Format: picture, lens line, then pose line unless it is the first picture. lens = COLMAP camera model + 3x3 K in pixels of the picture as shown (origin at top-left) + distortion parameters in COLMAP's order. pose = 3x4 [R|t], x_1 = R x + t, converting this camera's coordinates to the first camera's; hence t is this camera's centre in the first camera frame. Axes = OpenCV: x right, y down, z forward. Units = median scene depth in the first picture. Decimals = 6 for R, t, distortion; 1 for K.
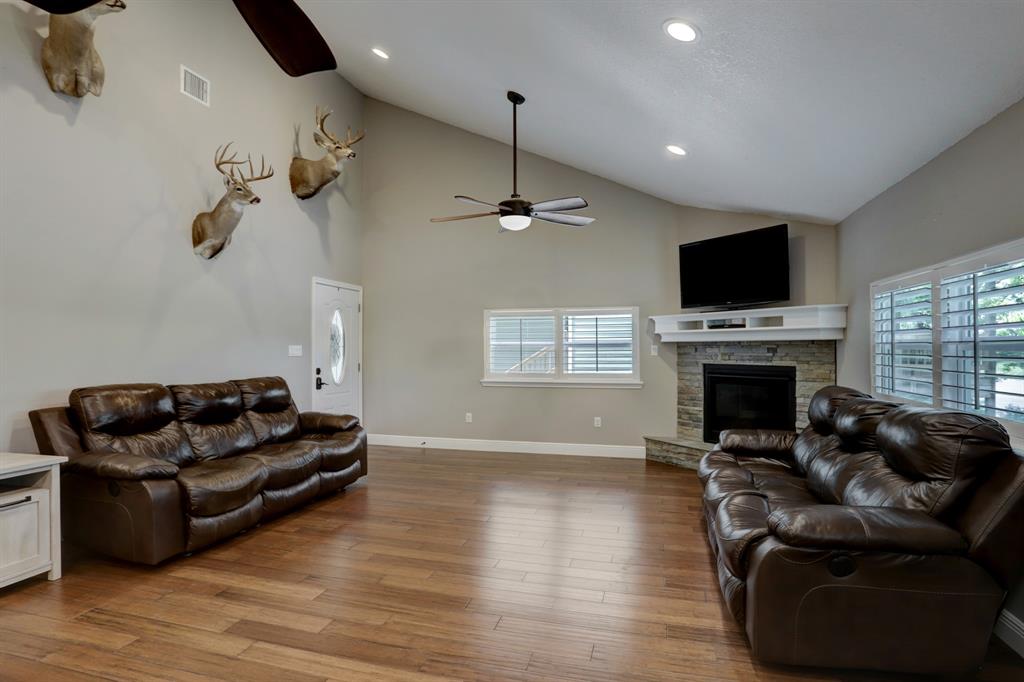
lens RADIAL K [[511.0, 0, 500.9], [0, 511.0, 341.3], [0, 0, 1]] dist [-0.060143, 0.018156]
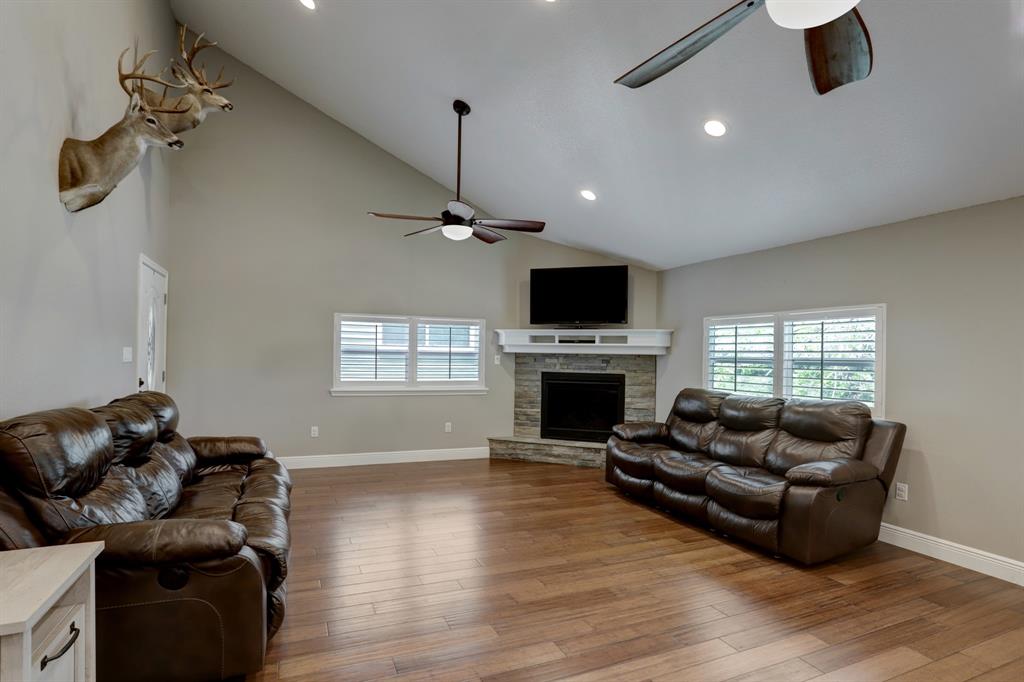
lens RADIAL K [[511.0, 0, 487.4], [0, 511.0, 353.2], [0, 0, 1]] dist [-0.060143, 0.018156]
pose [[0.794753, 0.019860, 0.606608, -0.431543], [-0.027156, 0.999627, 0.002852, 0.000944], [-0.606326, -0.018740, 0.794996, 0.133777]]
